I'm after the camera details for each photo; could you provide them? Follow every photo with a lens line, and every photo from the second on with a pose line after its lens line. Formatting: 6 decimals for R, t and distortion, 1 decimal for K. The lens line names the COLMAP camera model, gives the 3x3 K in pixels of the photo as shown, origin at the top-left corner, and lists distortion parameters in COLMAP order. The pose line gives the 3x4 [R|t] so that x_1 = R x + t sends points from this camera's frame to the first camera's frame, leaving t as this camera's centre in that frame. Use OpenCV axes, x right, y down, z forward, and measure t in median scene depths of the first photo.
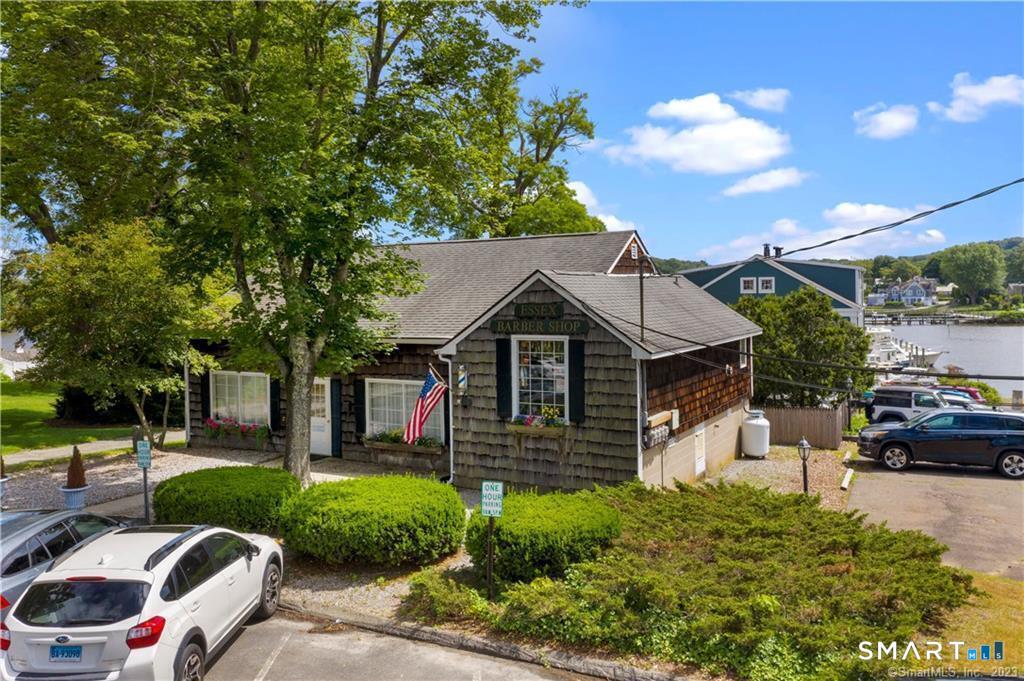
lens RADIAL K [[814.0, 0, 512.0], [0, 814.0, 340.5], [0, 0, 1]] dist [-0.009094, 0.005606]
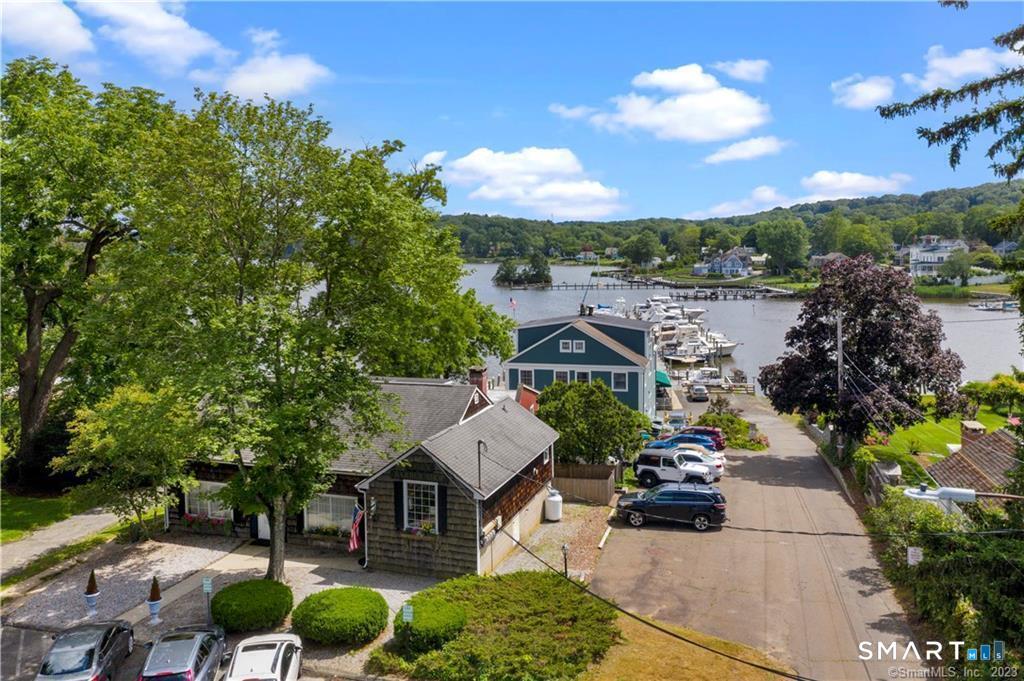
lens RADIAL K [[813.0, 0, 516.5], [0, 813.0, 318.0], [0, 0, 1]] dist [-0.007677, 0.004831]
pose [[0.982156, -0.006966, 0.187940, -0.081797], [0.000955, 0.999486, 0.032056, -0.382861], [-0.188066, -0.031305, 0.981657, -0.665794]]
